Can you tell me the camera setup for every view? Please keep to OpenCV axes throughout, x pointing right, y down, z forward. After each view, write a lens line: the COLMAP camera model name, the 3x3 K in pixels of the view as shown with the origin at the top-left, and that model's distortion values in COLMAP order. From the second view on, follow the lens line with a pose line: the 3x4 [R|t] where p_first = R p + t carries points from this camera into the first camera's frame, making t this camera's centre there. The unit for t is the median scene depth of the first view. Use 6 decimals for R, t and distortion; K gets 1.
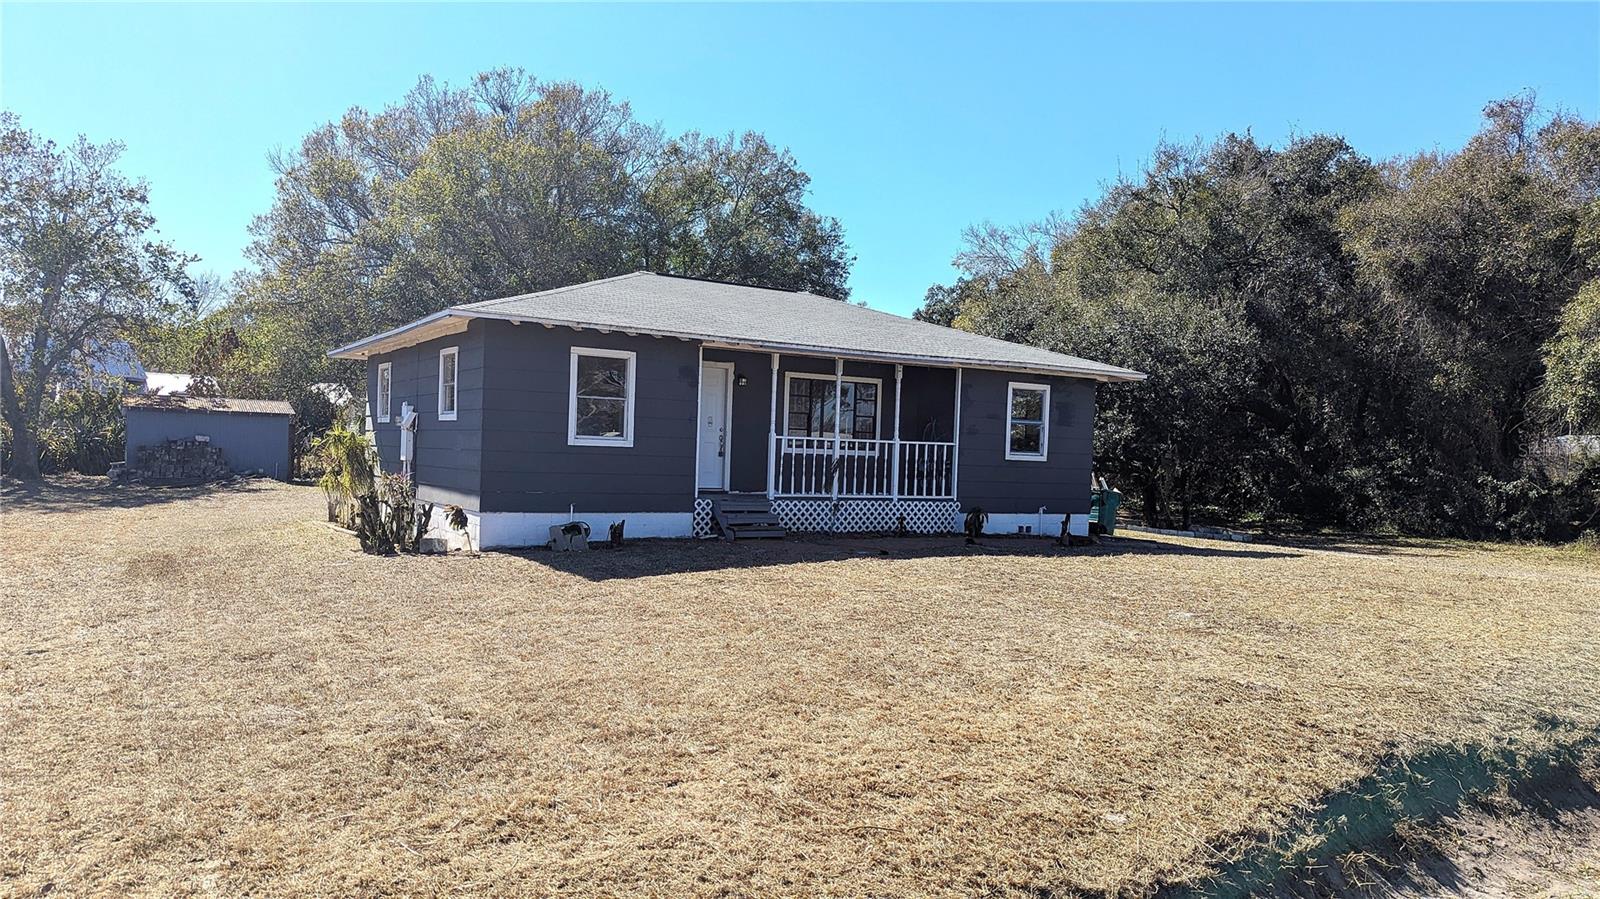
lens RADIAL K [[1094.7, 0, 800.0], [0, 1094.7, 449.5], [0, 0, 1]] dist [0.000615, -0.000381]
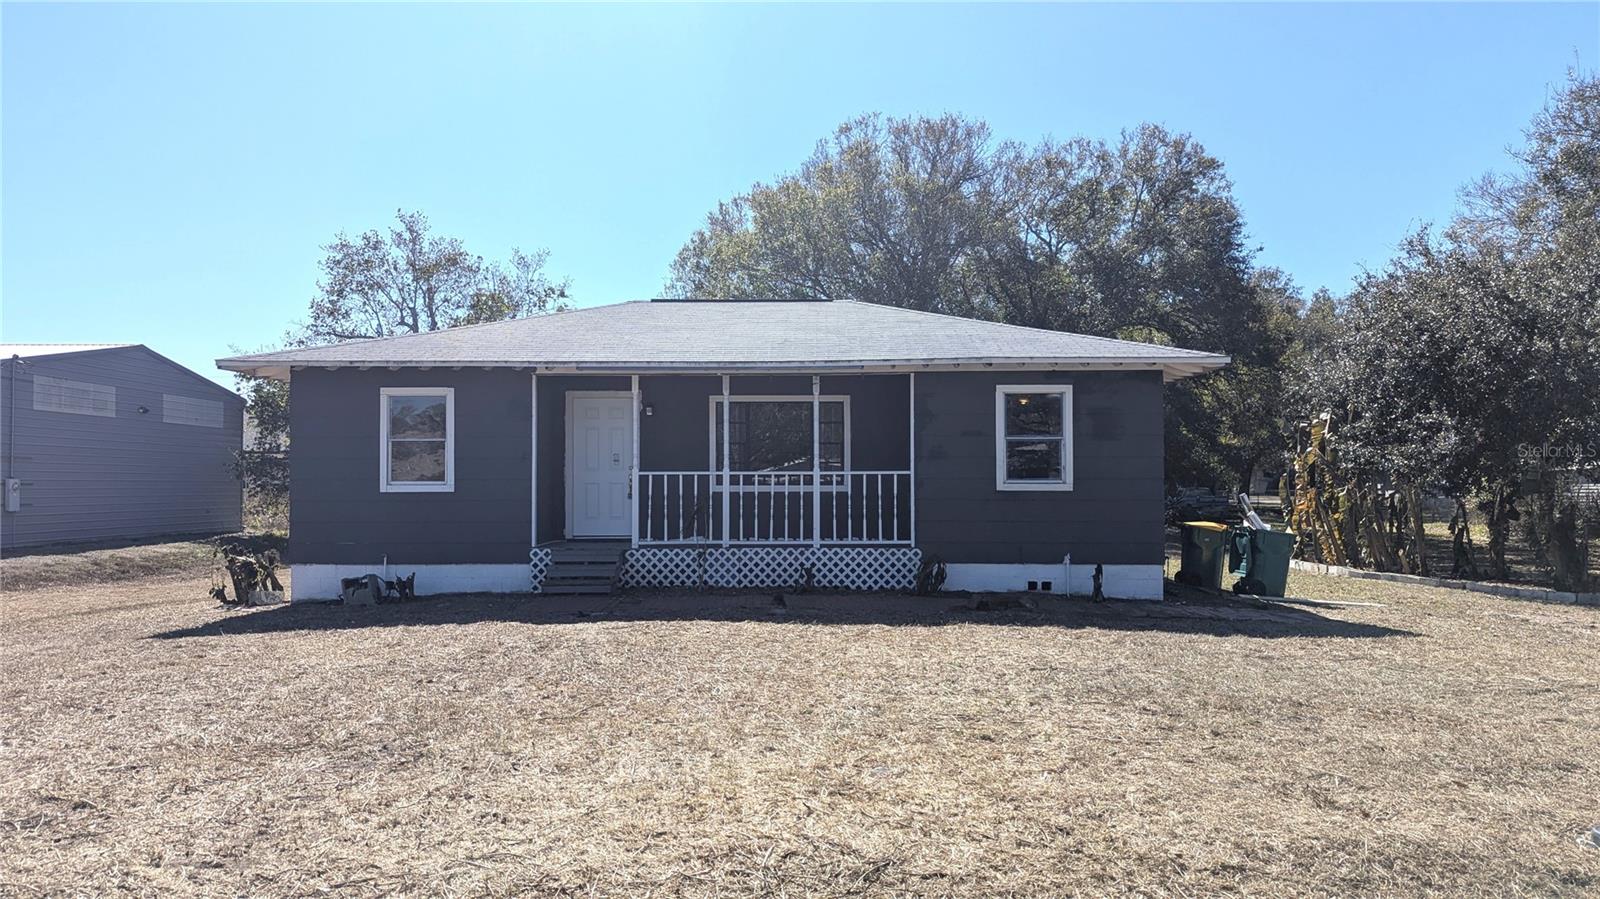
lens RADIAL K [[1087.3, 0, 800.1], [0, 1087.3, 427.7], [0, 0, 1]] dist [0.030764, -0.000604]
pose [[0.852121, -0.066118, -0.519151, 0.475435], [0.032936, 0.996796, -0.072890, 0.016957], [0.522307, 0.045013, 0.851569, 0.314975]]
